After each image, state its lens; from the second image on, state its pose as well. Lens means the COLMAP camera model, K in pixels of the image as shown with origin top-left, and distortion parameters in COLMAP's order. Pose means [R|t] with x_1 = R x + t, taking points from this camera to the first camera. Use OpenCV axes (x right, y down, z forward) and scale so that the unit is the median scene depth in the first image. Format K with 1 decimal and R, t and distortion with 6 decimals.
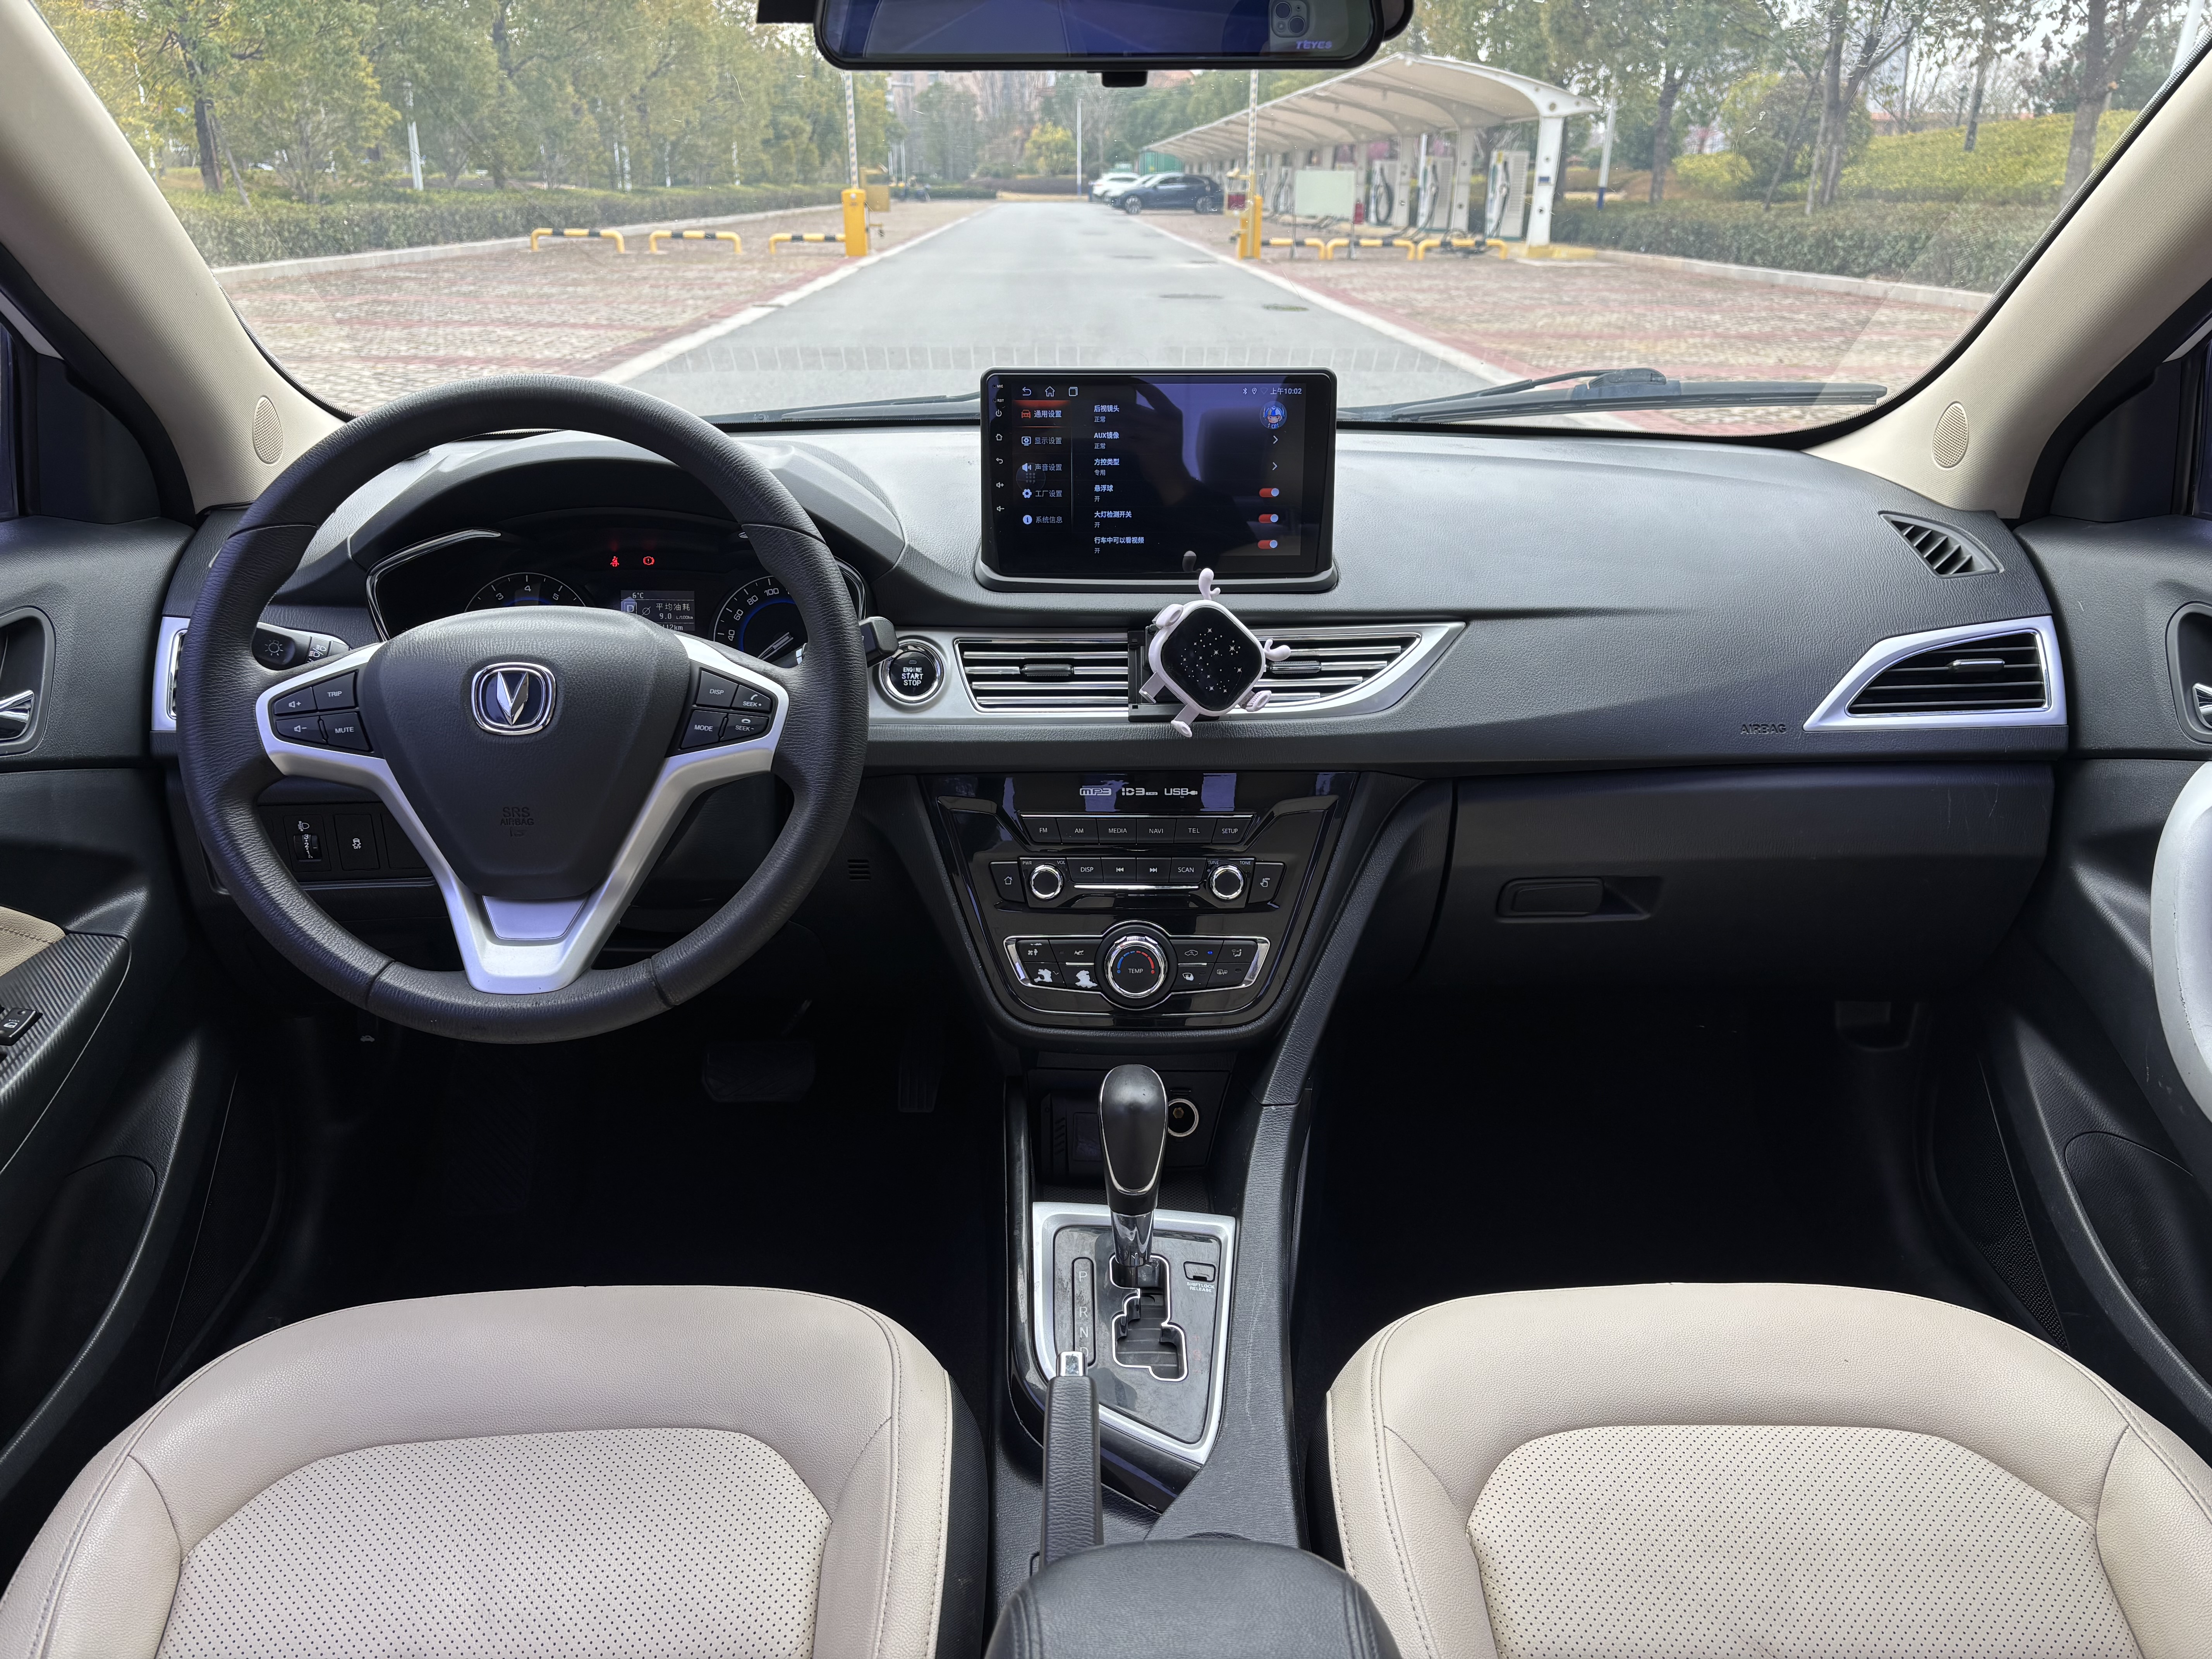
lens RADIAL K [[1685.9, 0, 1104.7], [0, 1685.9, 835.0], [0, 0, 1]] dist [0.013672, 0.002926]
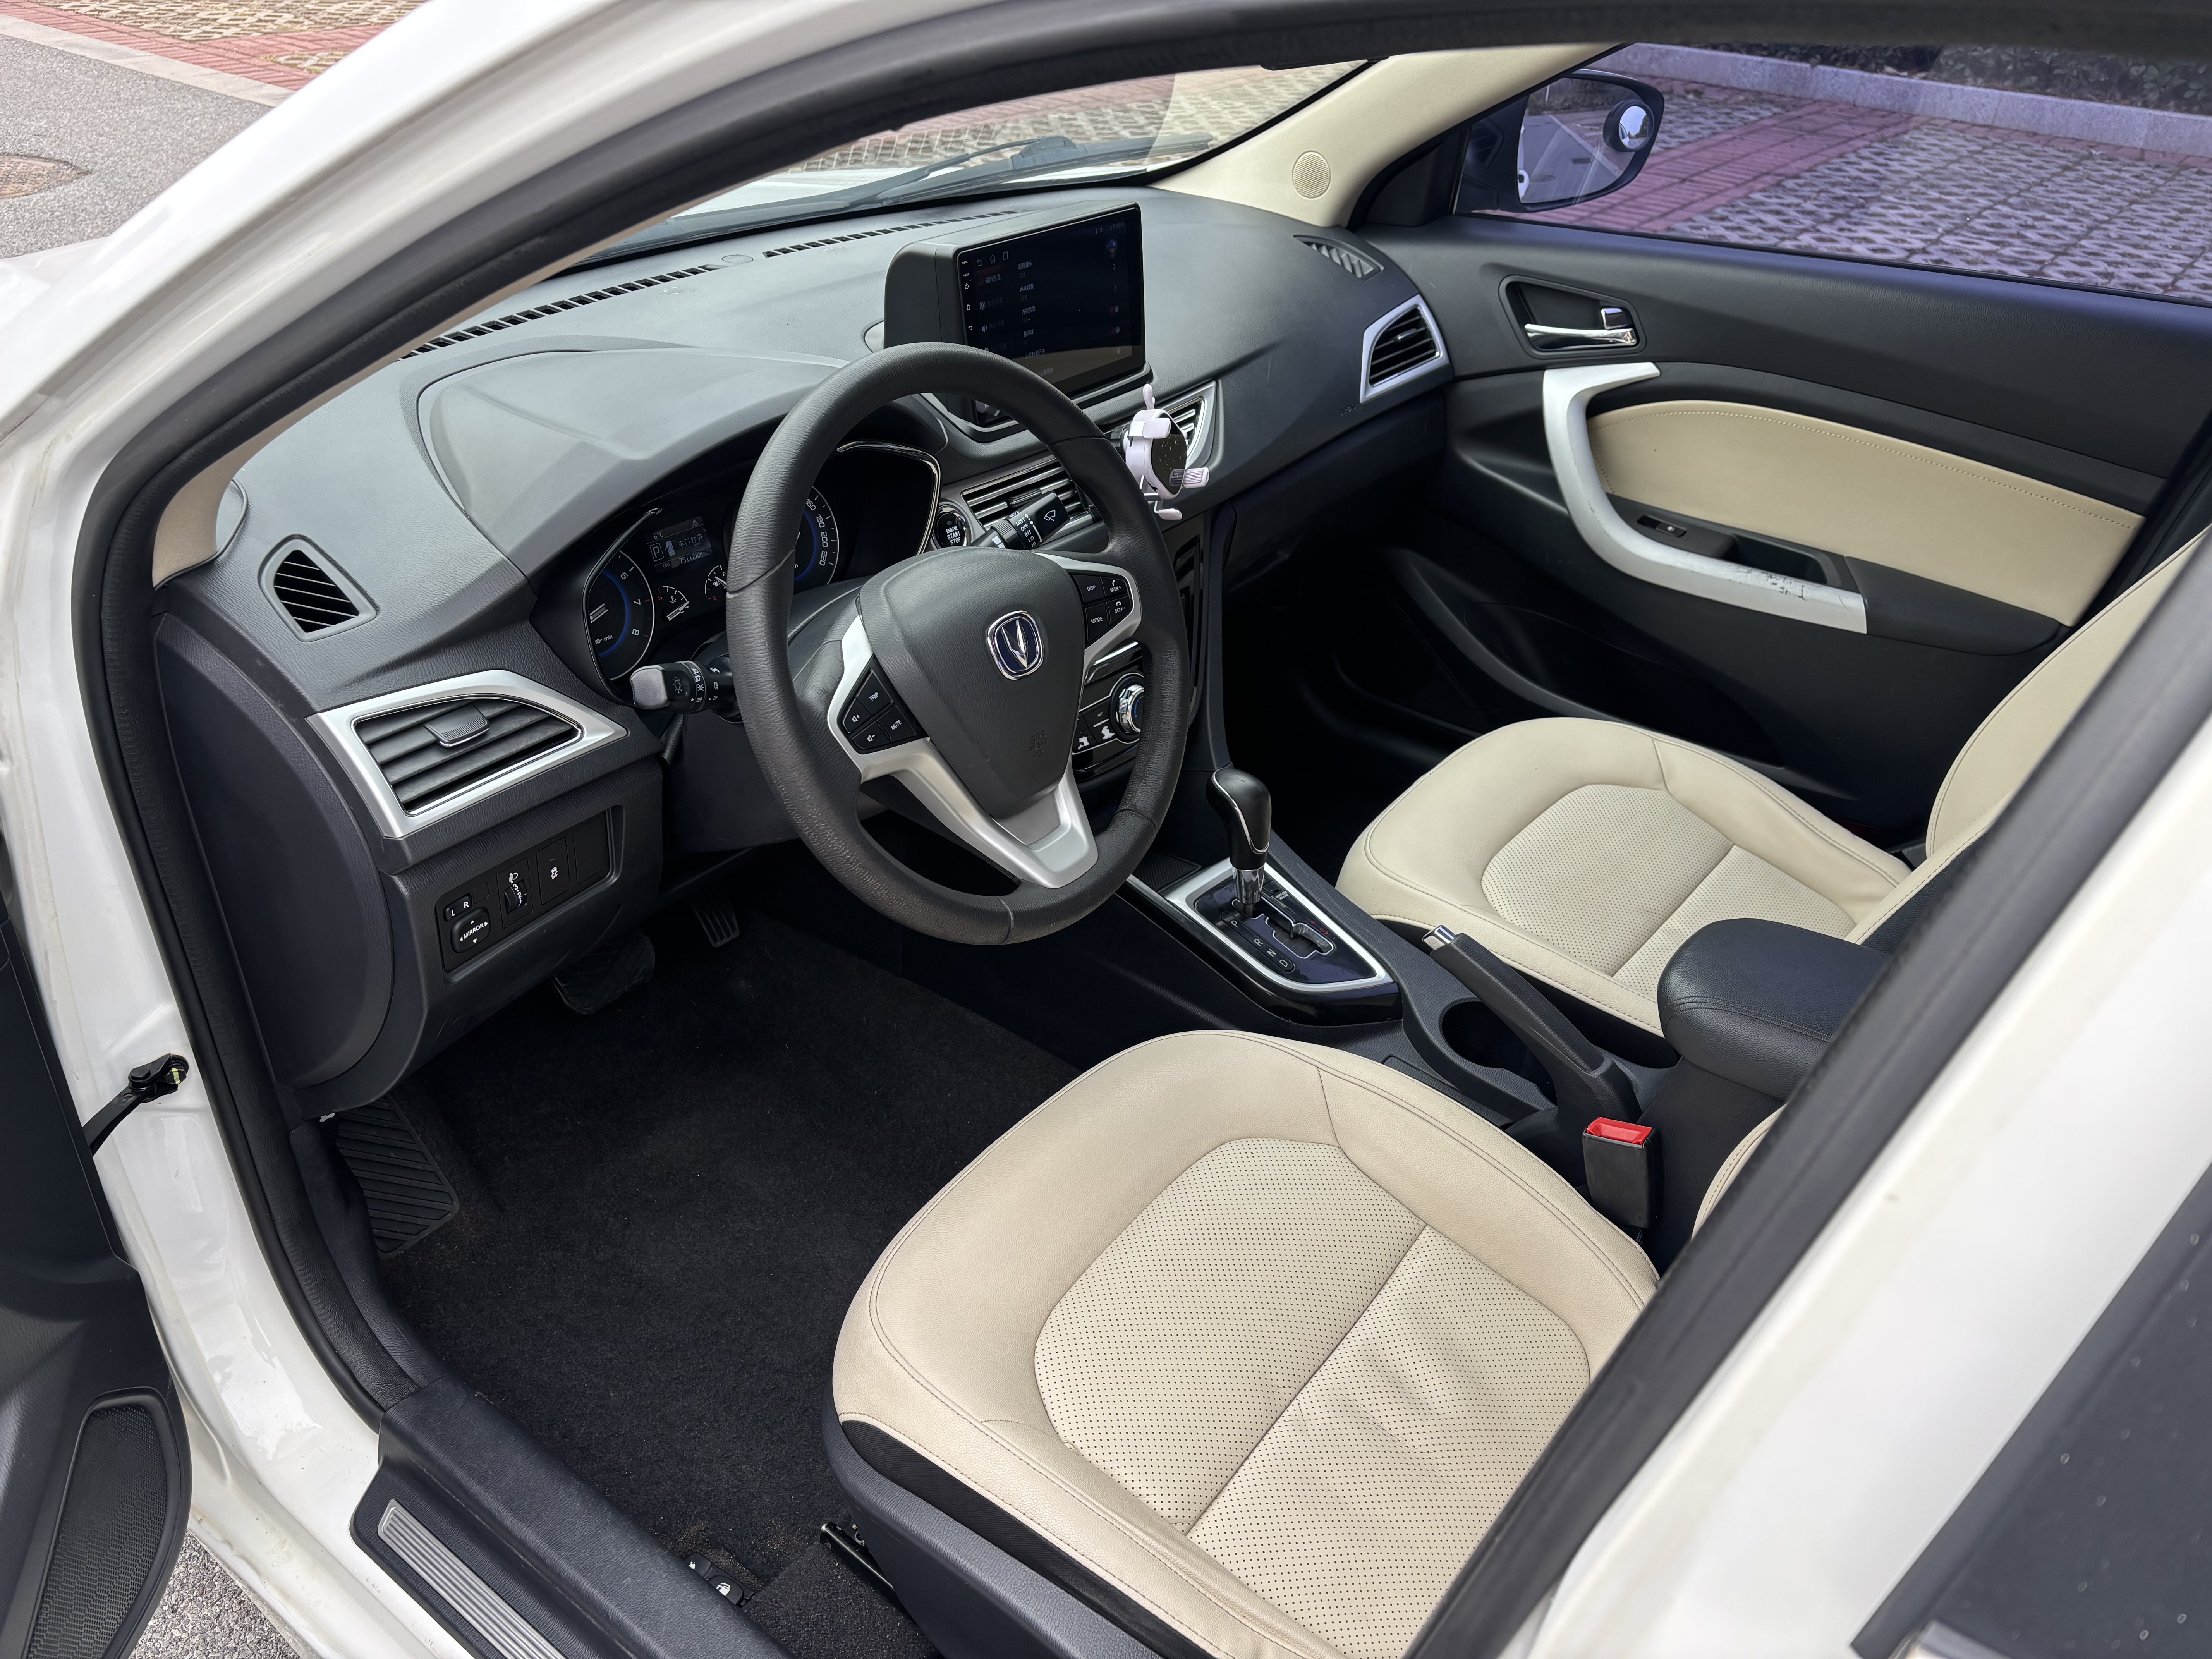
lens RADIAL K [[1685.9, 0, 1104.7], [0, 1685.9, 835.0], [0, 0, 1]] dist [0.013672, 0.002926]
pose [[0.616484, -0.400590, 0.677846, -0.889563], [0.234954, 0.915273, 0.327218, -0.254499], [-0.751494, -0.042462, 0.658372, 0.171143]]
